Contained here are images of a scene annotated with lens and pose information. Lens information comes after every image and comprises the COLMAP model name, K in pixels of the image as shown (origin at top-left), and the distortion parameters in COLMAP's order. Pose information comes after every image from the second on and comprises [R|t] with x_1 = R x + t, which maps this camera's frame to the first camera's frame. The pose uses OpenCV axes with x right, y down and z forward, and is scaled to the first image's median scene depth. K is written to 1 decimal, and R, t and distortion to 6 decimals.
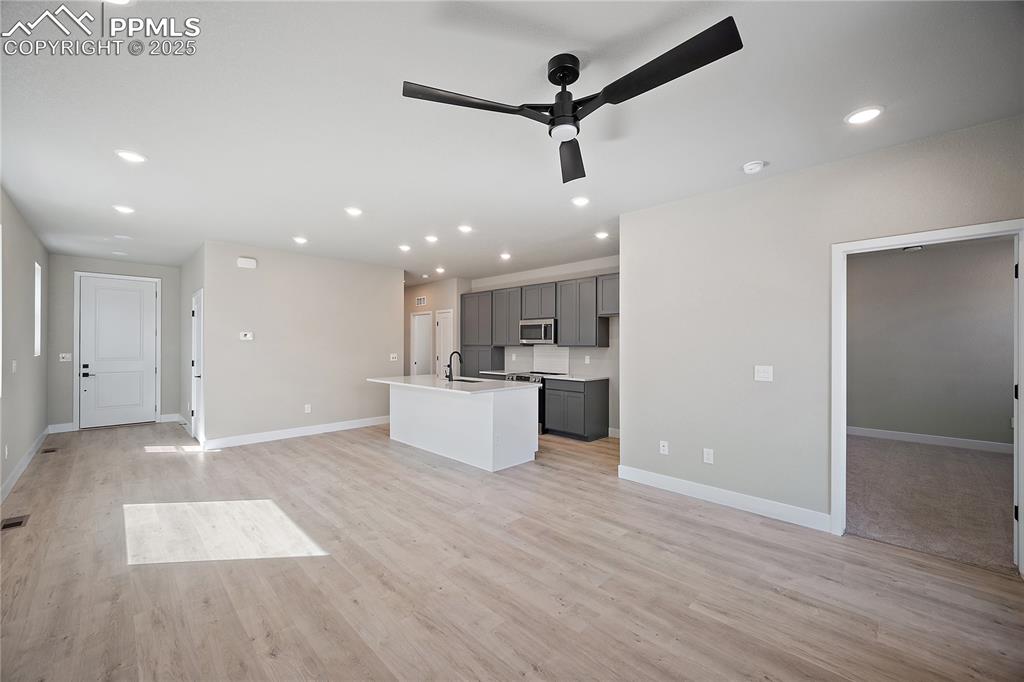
lens RADIAL K [[405.1, 0, 513.8], [0, 405.1, 344.0], [0, 0, 1]] dist [-0.001333, -0.000067]
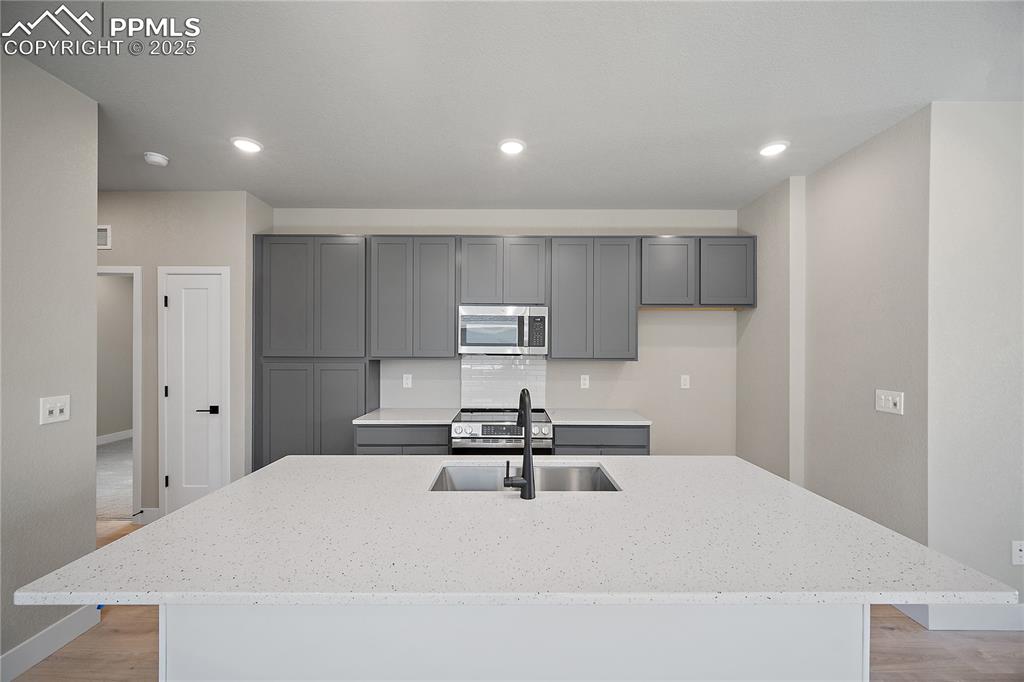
lens RADIAL K [[405.1, 0, 510.0], [0, 405.1, 346.2], [0, 0, 1]] dist [-0.001333, -0.000067]
pose [[0.712881, 0.002738, 0.701279, -0.269302], [-0.002107, 0.999996, -0.001762, -0.009367], [-0.701281, -0.000221, 0.712885, 0.600557]]
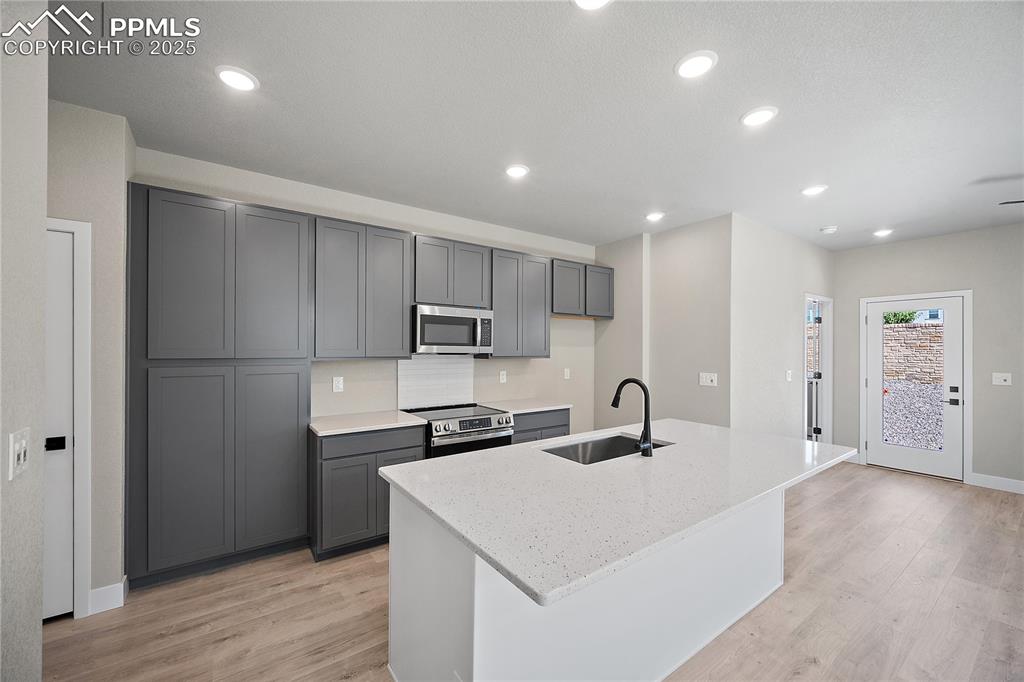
lens RADIAL K [[405.1, 0, 515.8], [0, 405.1, 343.4], [0, 0, 1]] dist [-0.001333, -0.000067]
pose [[0.168125, 0.009302, 0.985722, -0.419276], [-0.006200, 0.999946, -0.008379, -0.009344], [-0.985746, -0.004703, 0.168174, 0.785608]]
